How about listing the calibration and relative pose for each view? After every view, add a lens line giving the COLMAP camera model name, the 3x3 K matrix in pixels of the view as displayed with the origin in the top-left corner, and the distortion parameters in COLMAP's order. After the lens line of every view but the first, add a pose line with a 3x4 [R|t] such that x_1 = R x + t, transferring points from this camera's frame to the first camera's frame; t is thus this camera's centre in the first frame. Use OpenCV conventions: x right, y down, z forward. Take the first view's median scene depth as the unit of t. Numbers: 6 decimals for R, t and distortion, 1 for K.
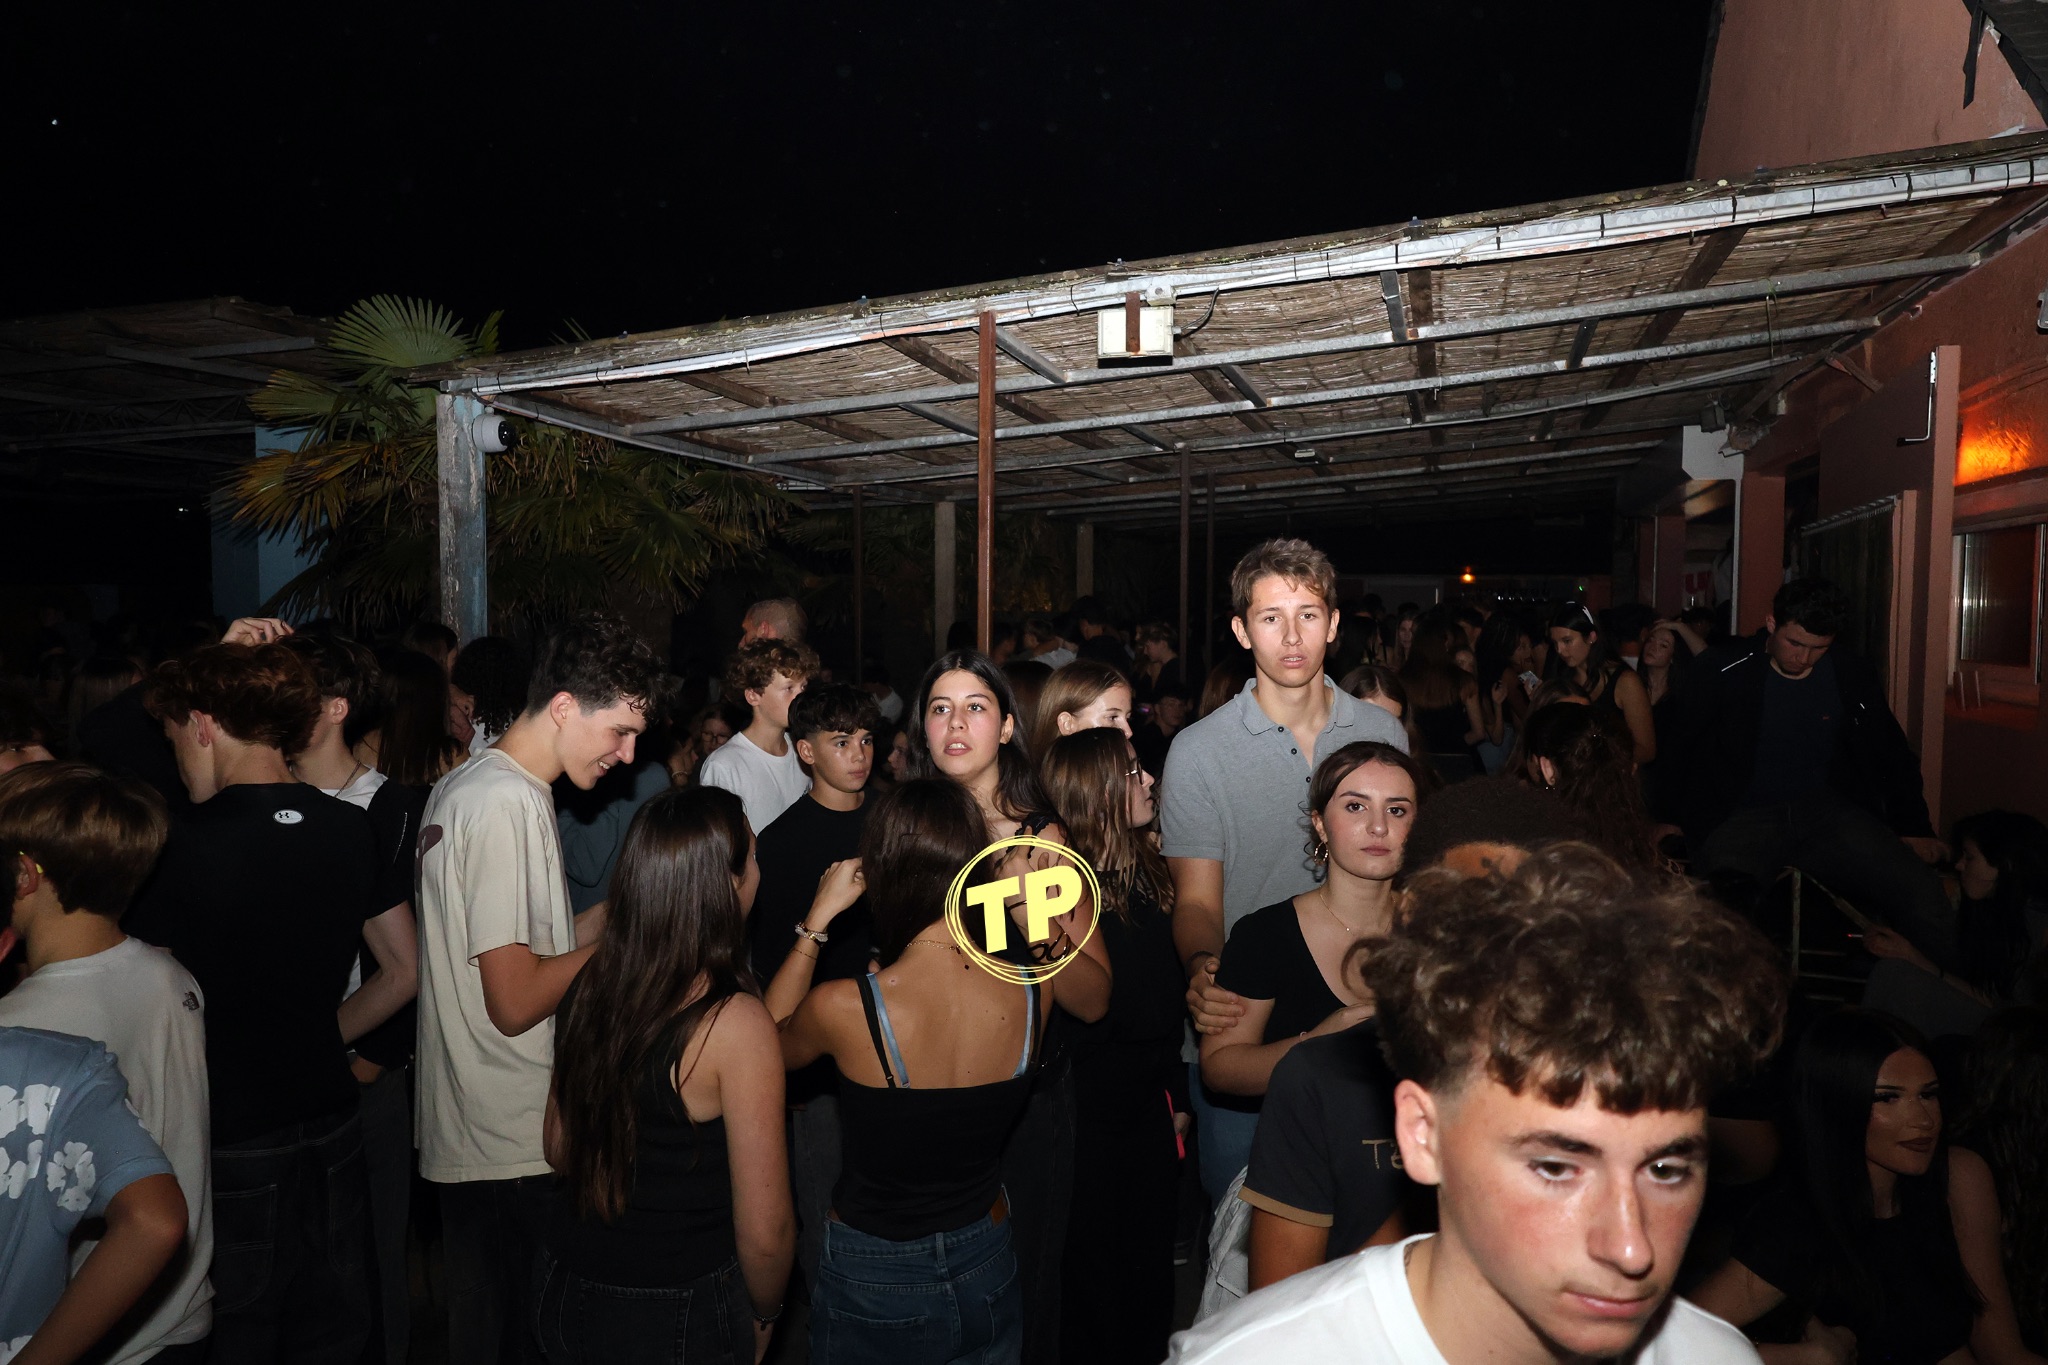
lens RADIAL K [[1436.8, 0, 1025.5], [0, 1436.8, 684.8], [0, 0, 1]] dist [-0.007222, 0.000944]
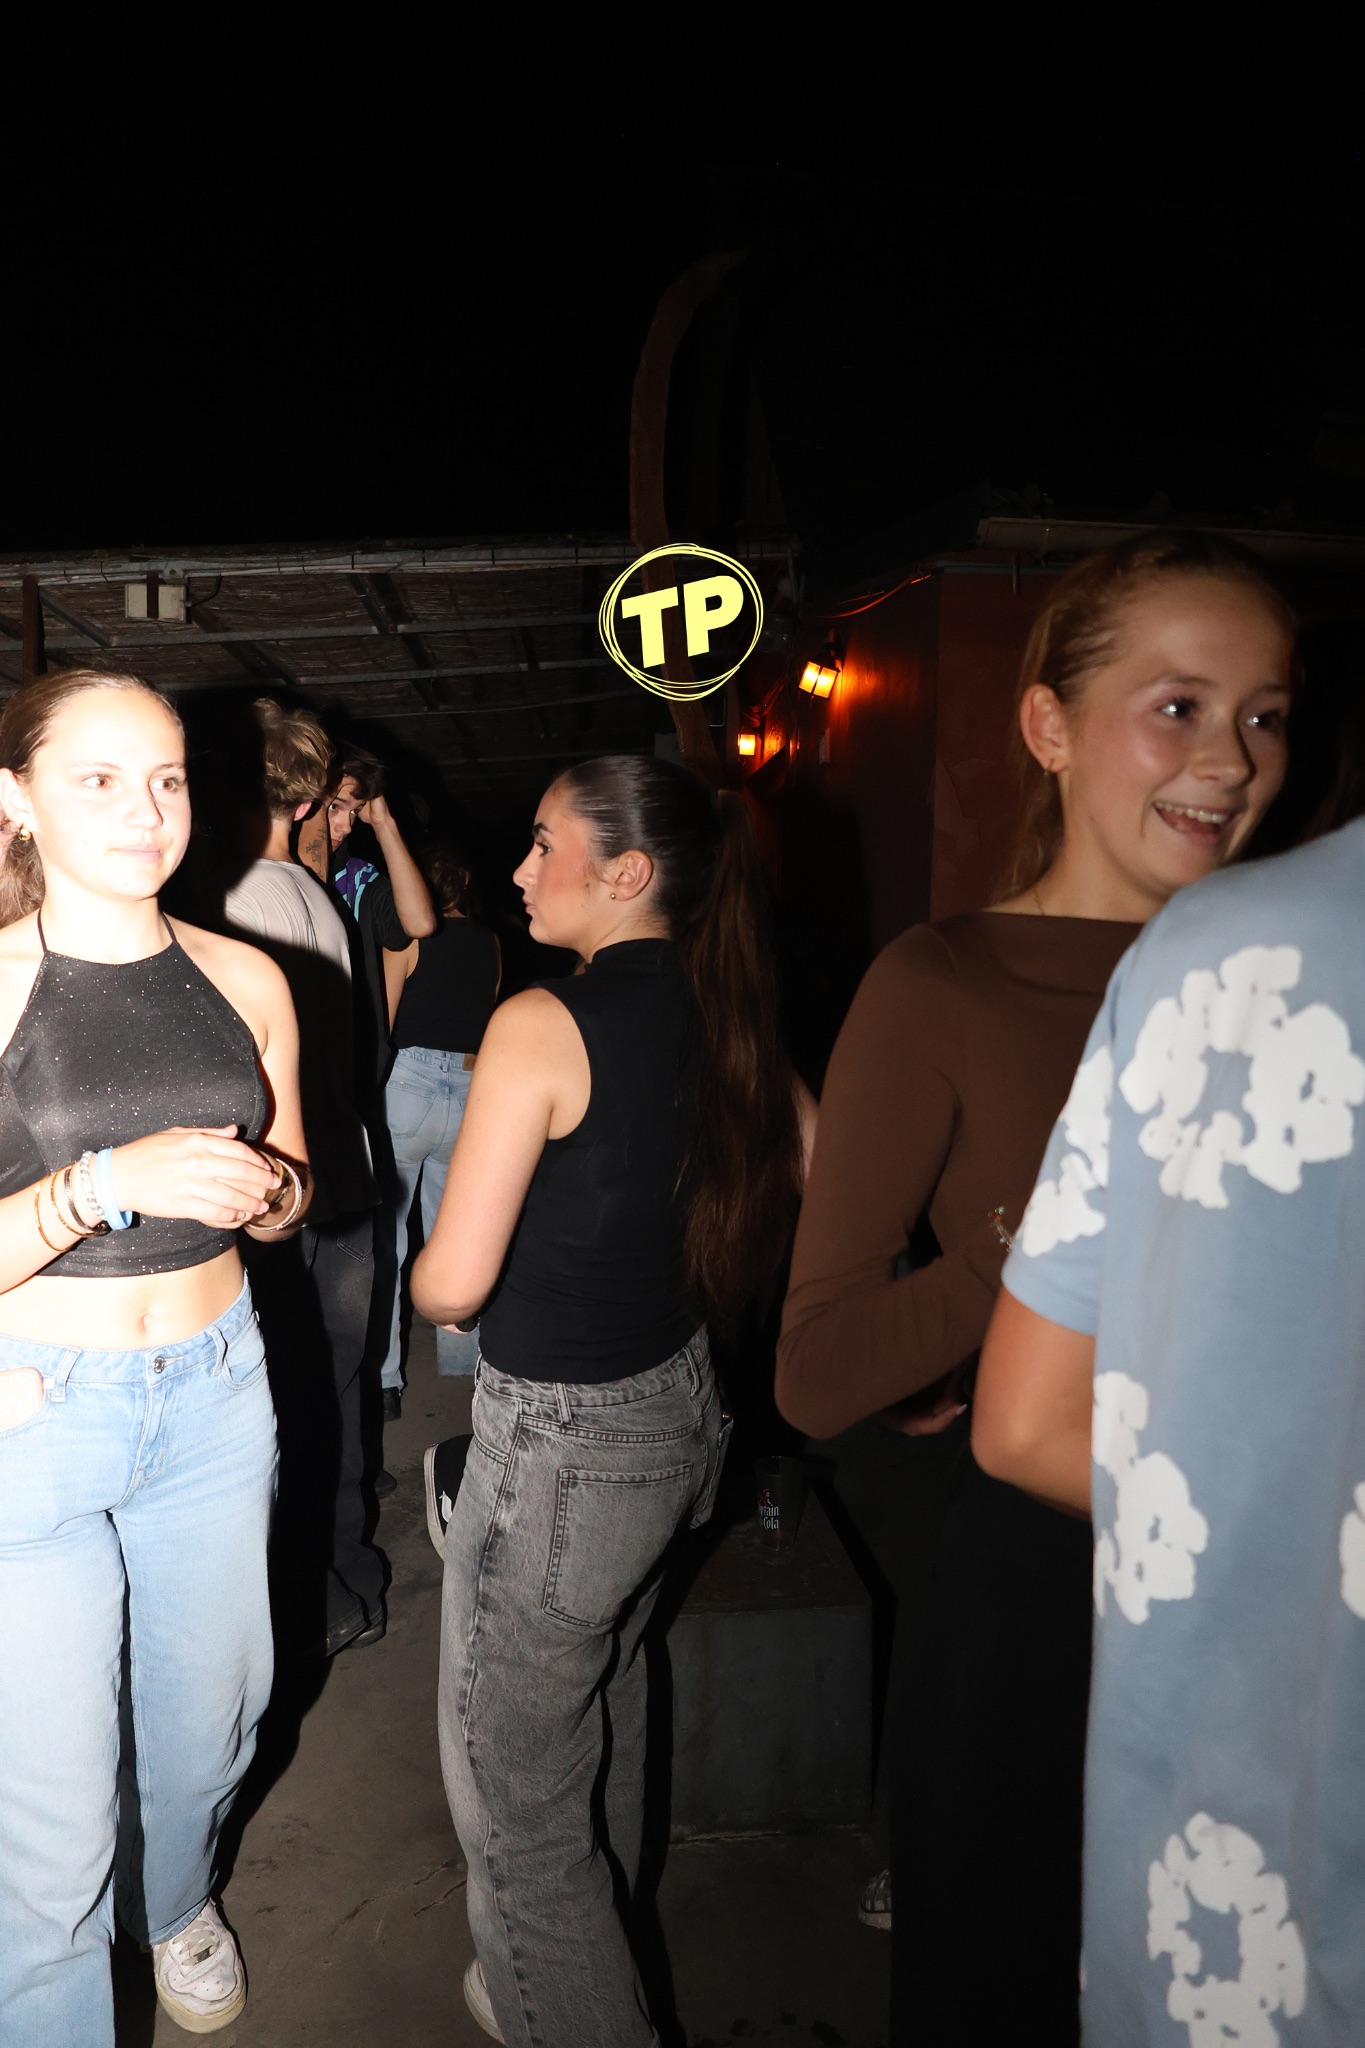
lens RADIAL K [[1436.8, 0, 681.6], [0, 1436.8, 1019.9], [0, 0, 1]] dist [-0.007222, 0.000944]
pose [[0.933744, -0.004690, 0.357911, 0.054295], [0.000691, 0.999936, 0.011299, 0.106312], [-0.357941, -0.010303, 0.933687, -0.346693]]
